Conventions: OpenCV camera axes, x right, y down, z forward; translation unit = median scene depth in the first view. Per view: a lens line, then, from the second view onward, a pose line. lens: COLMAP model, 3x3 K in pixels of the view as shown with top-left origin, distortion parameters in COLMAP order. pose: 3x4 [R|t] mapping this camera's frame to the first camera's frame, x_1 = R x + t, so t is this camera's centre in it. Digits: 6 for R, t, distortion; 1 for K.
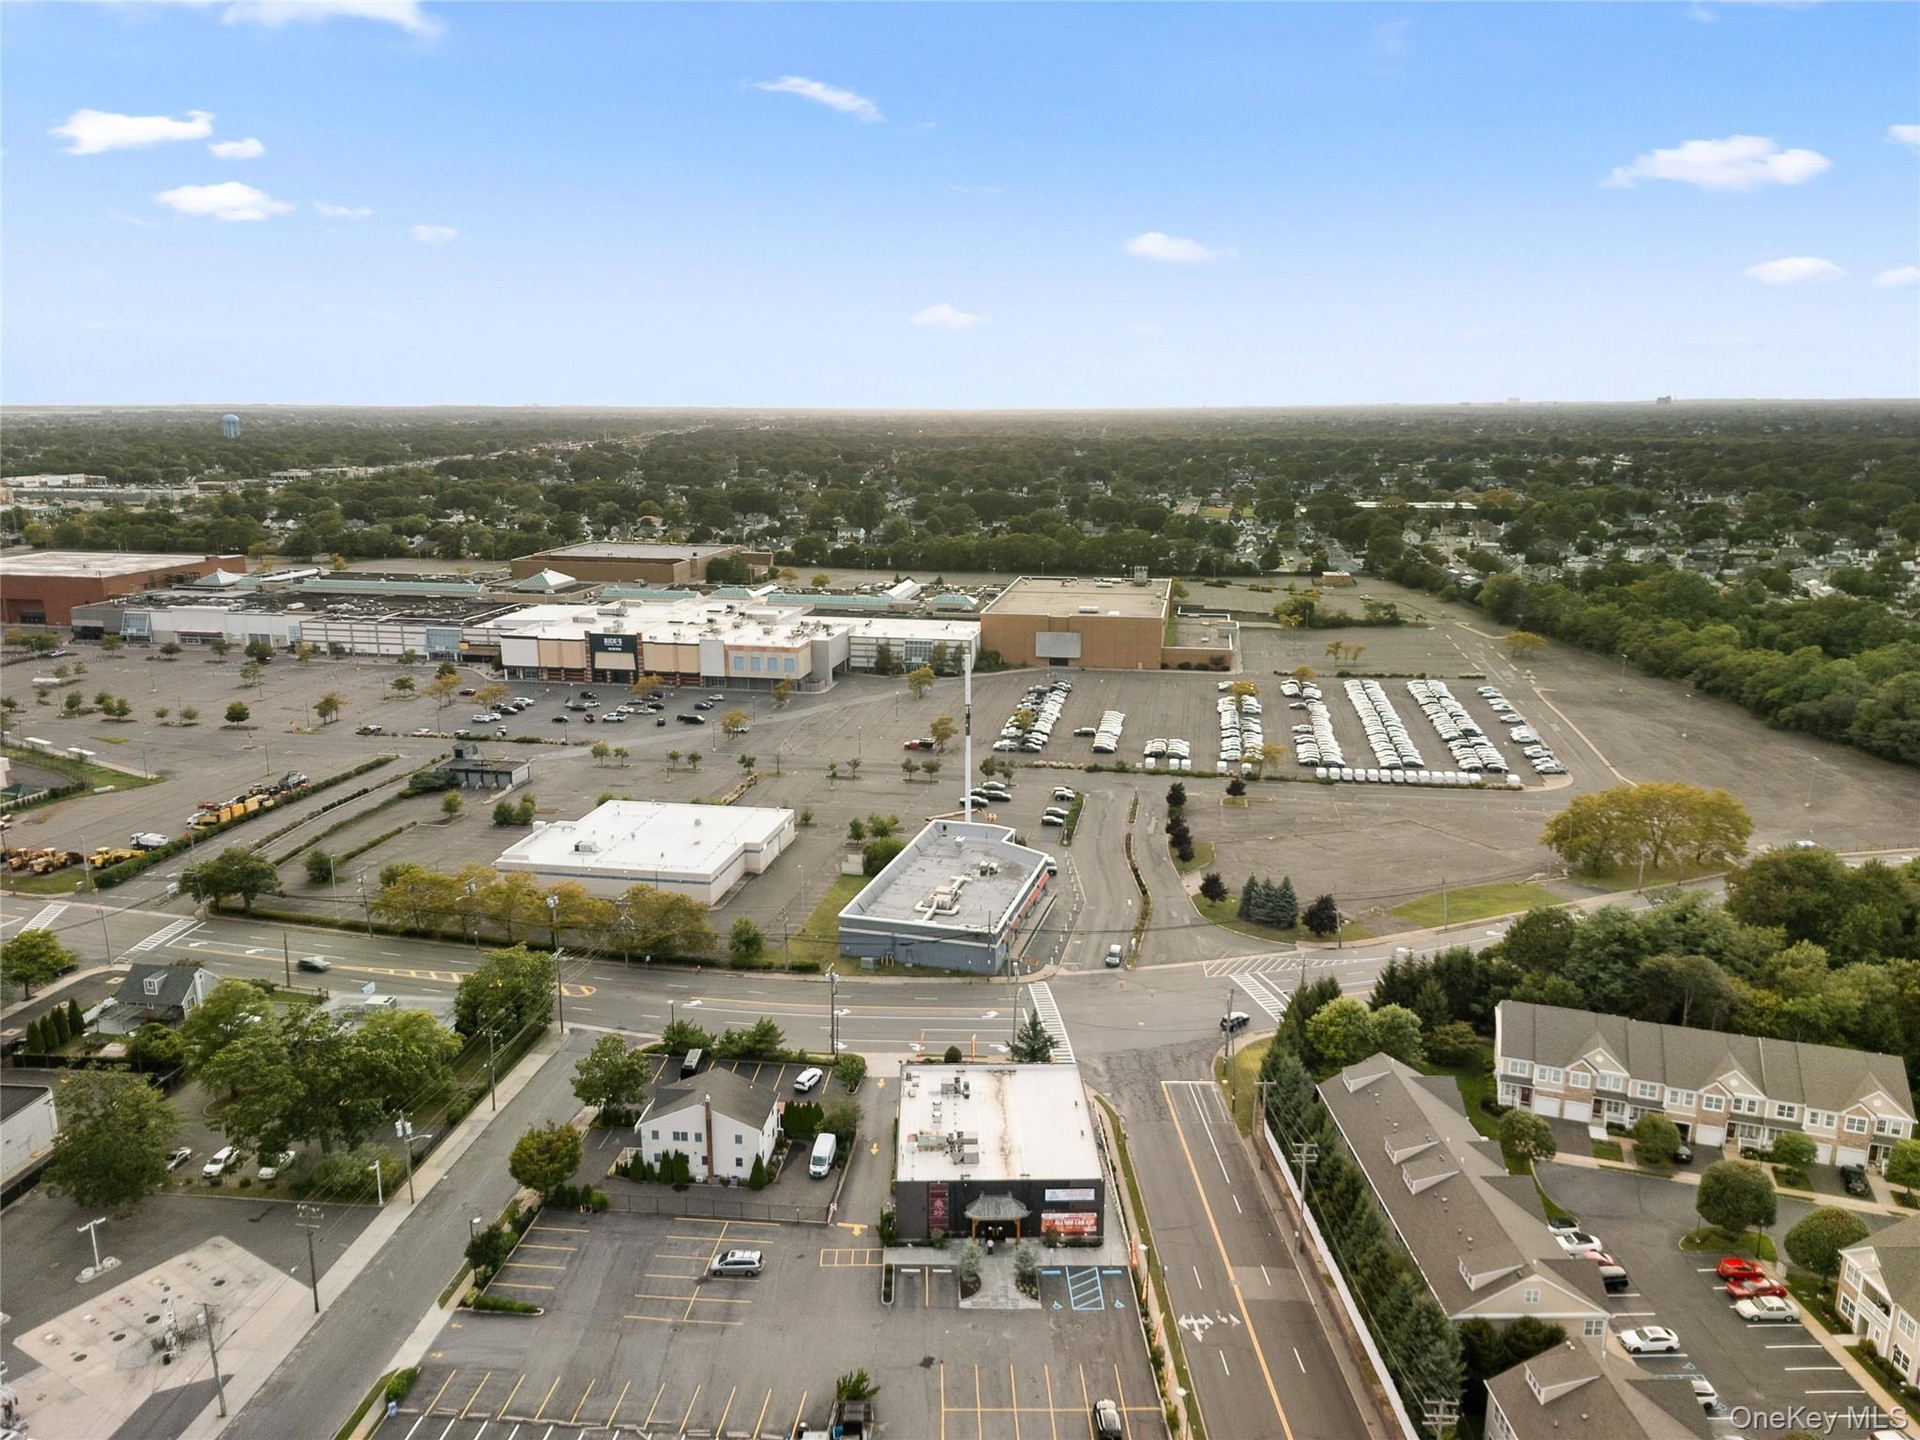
lens RADIAL K [[1329.5, 0, 960.0], [0, 1329.5, 720.0], [0, 0, 1]] dist [0.071905, -0.060447]
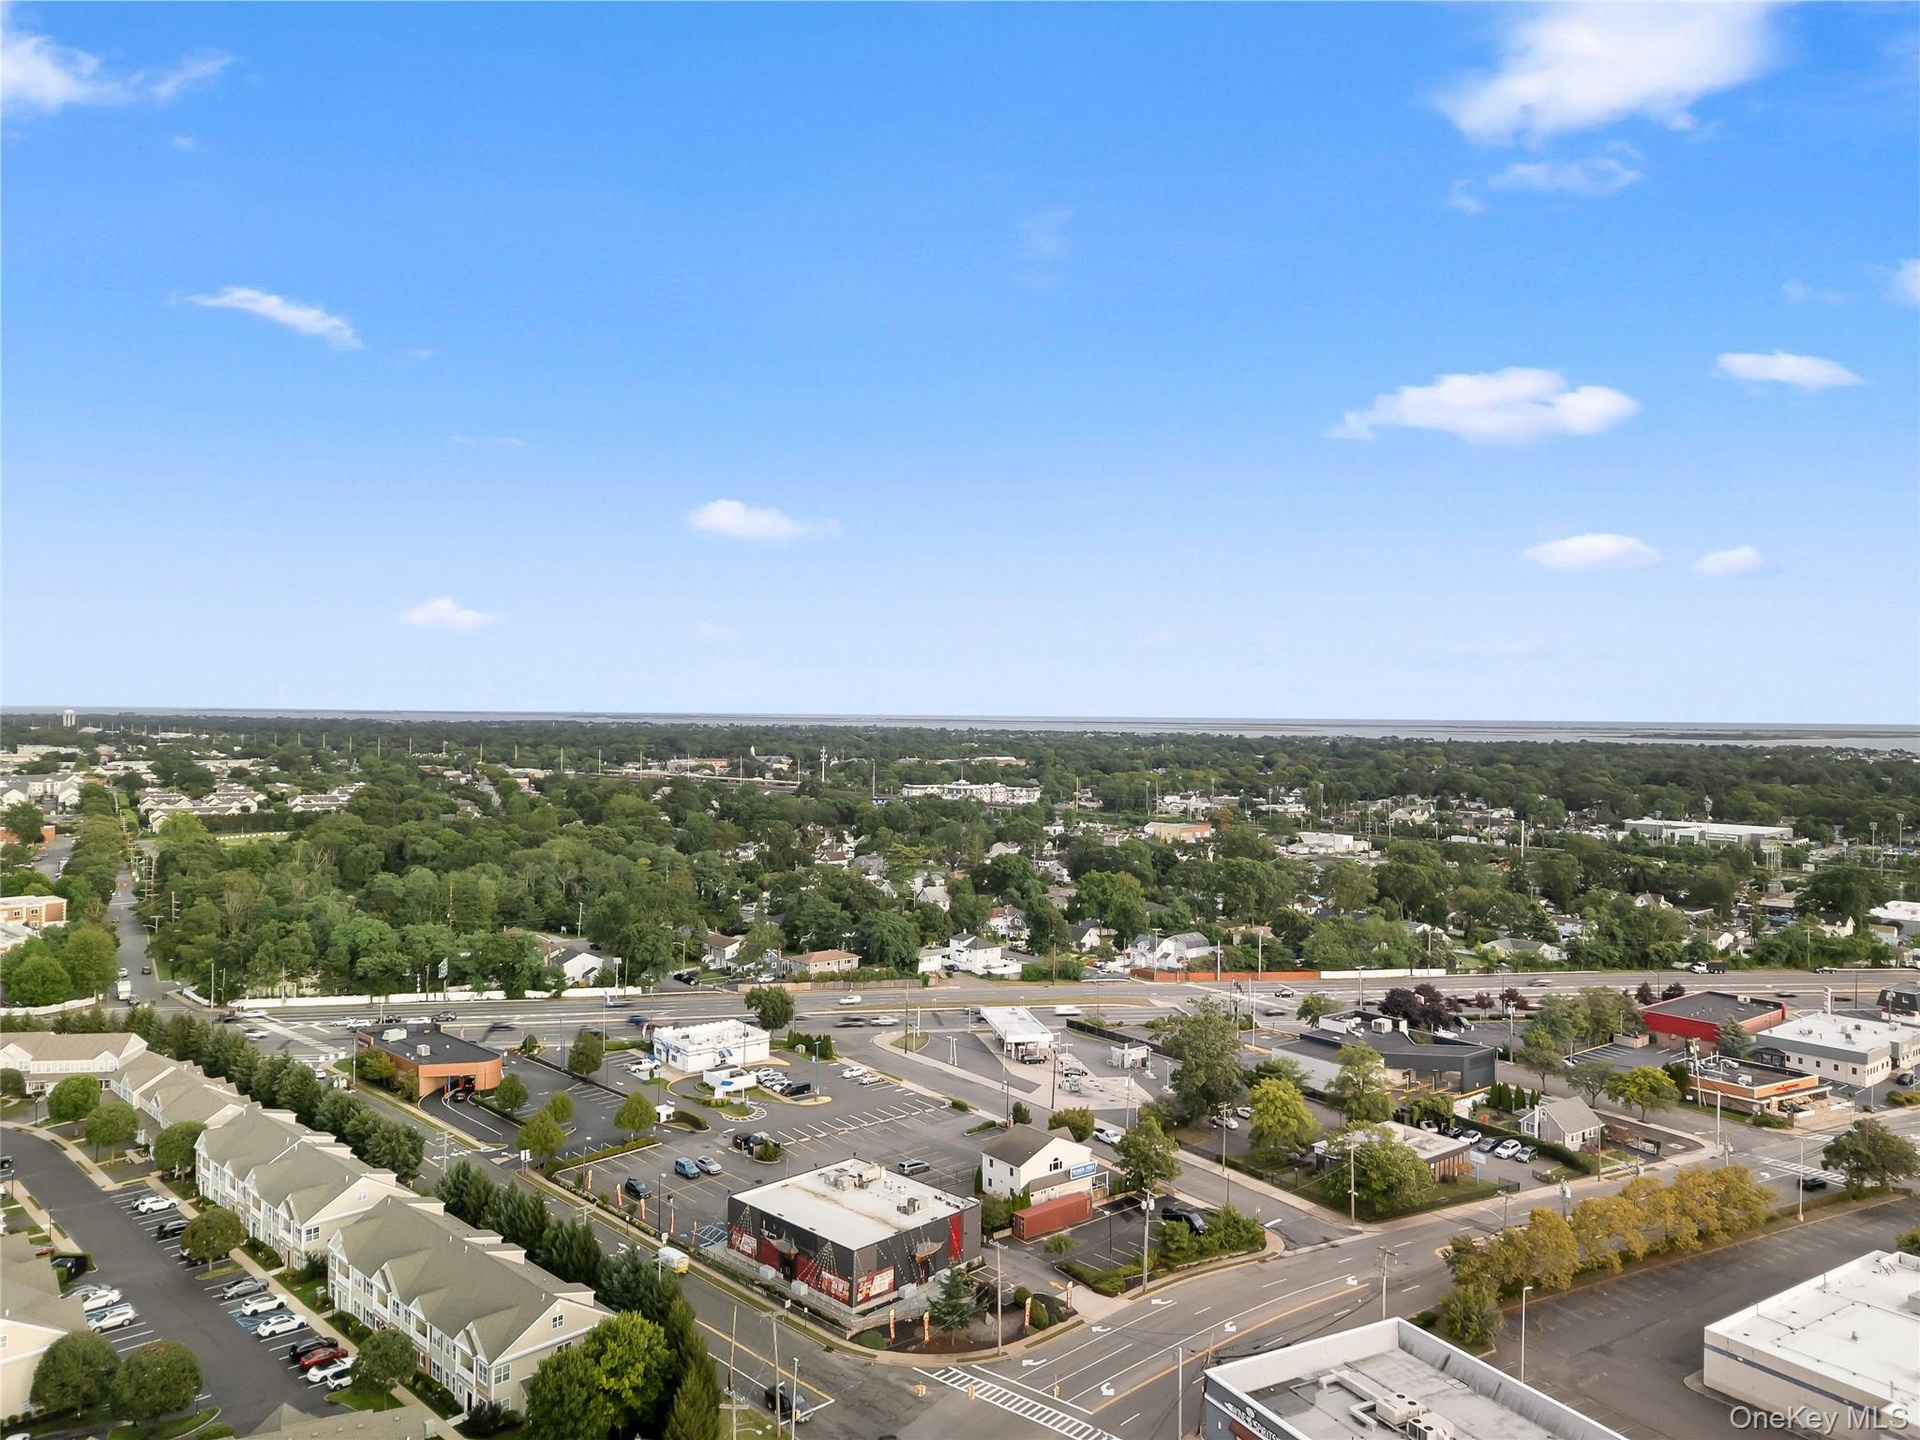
lens RADIAL K [[1329.5, 0, 960.0], [0, 1329.5, 720.0], [0, 0, 1]] dist [0.071905, -0.060447]
pose [[-0.718499, -0.006401, -0.695498, 0.887792], [-0.169007, 0.971594, 0.165654, -0.359949], [0.674682, 0.236566, -0.699172, 2.054705]]
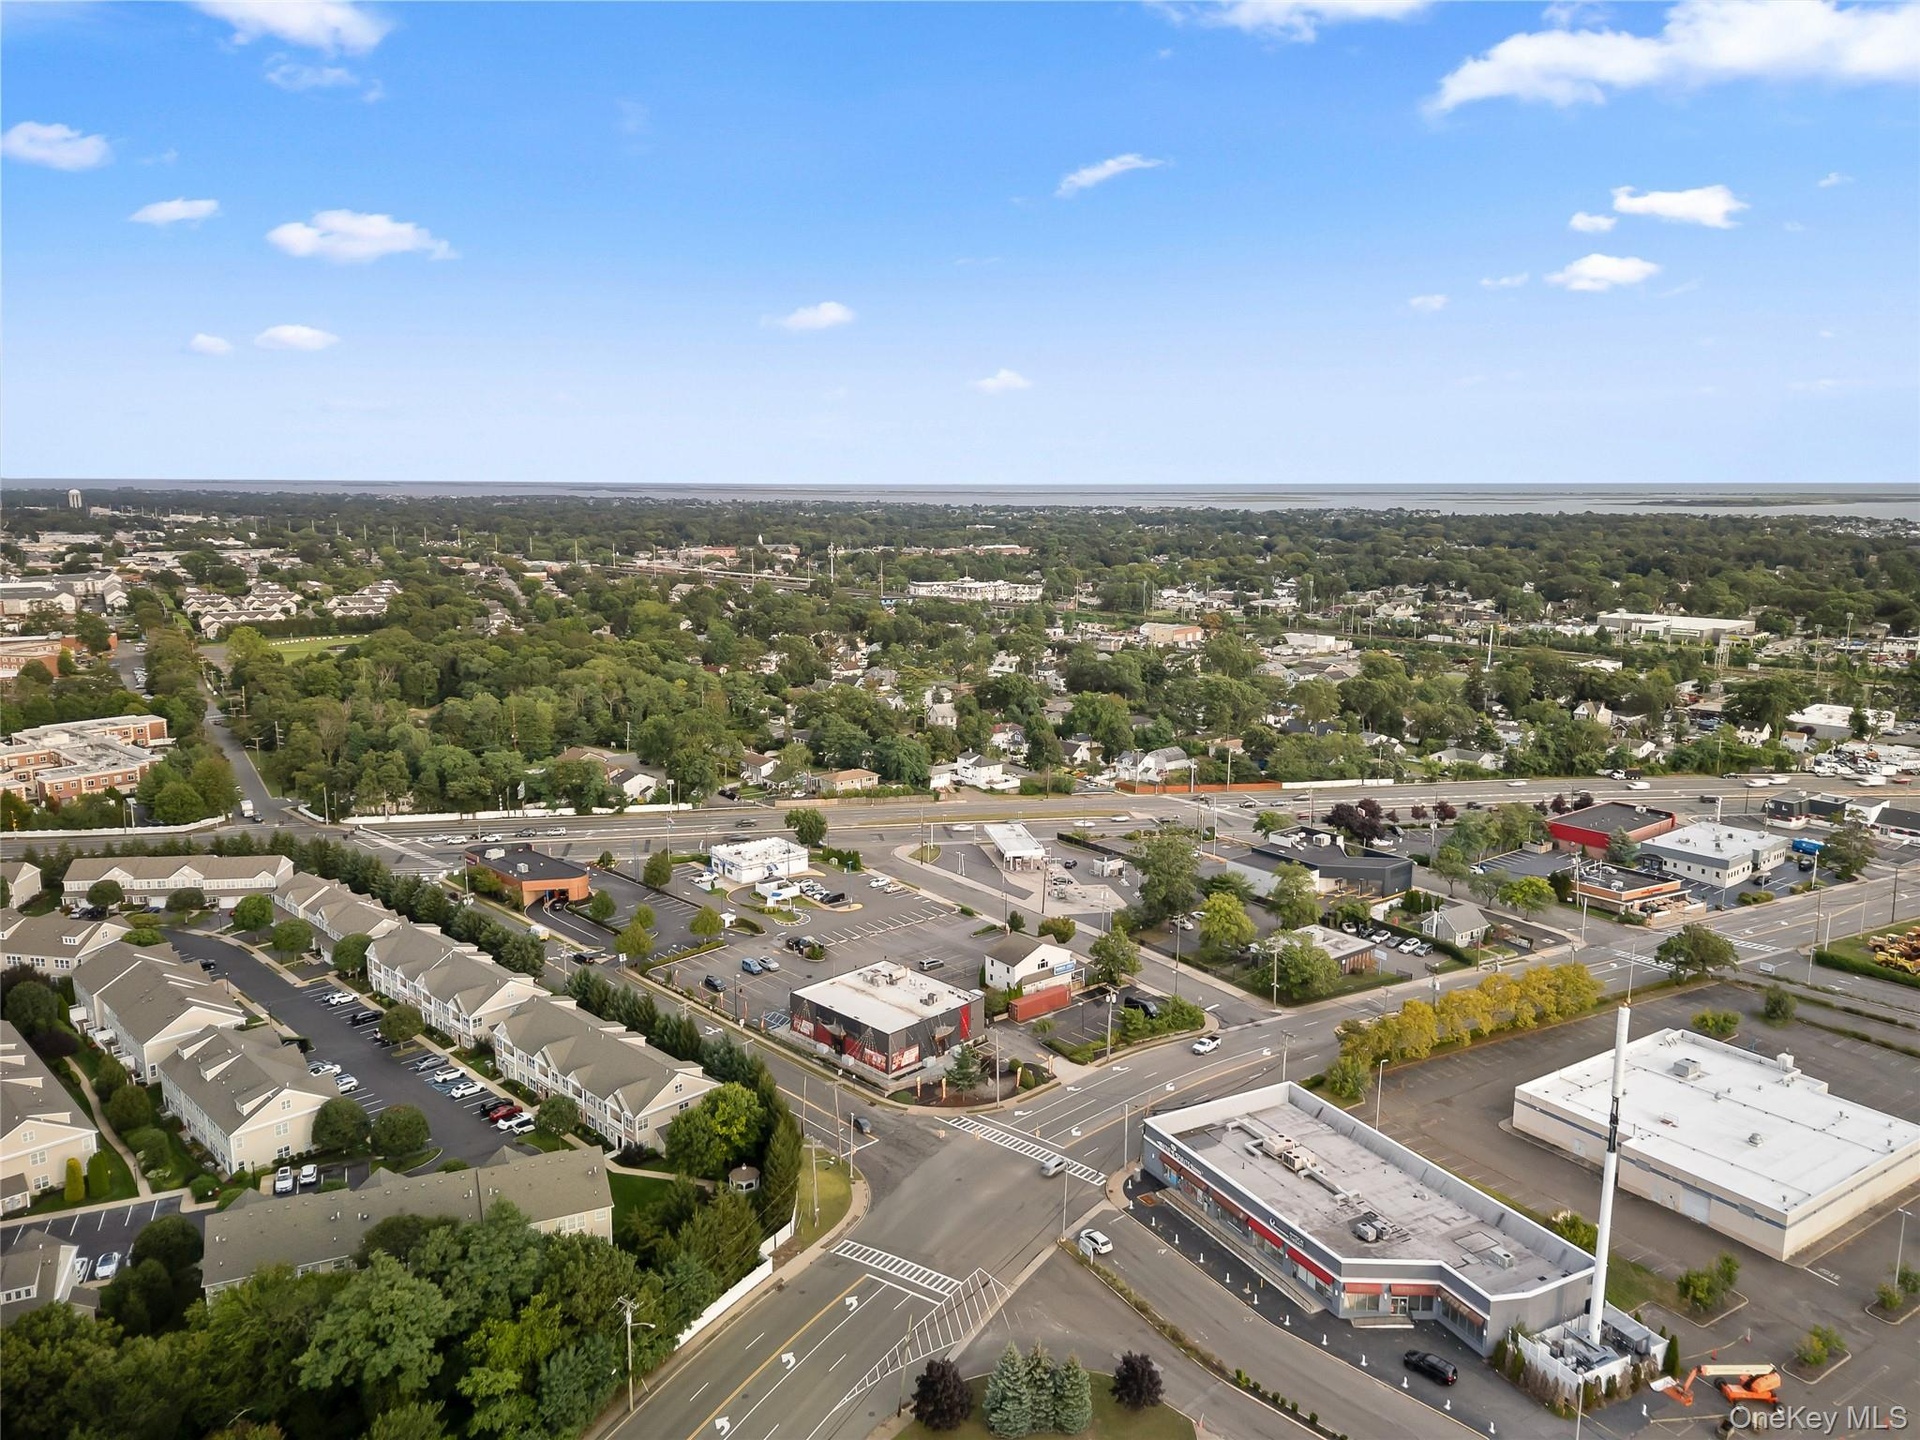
lens RADIAL K [[1318.2, 0, 960.0], [0, 1318.2, 720.0], [0, 0, 1]] dist [0.111595, -0.136310]
pose [[-0.720699, 0.116439, -0.683399, 1.095982], [-0.161915, 0.930256, 0.329252, -0.569302], [0.674074, 0.347944, -0.651582, 2.222407]]
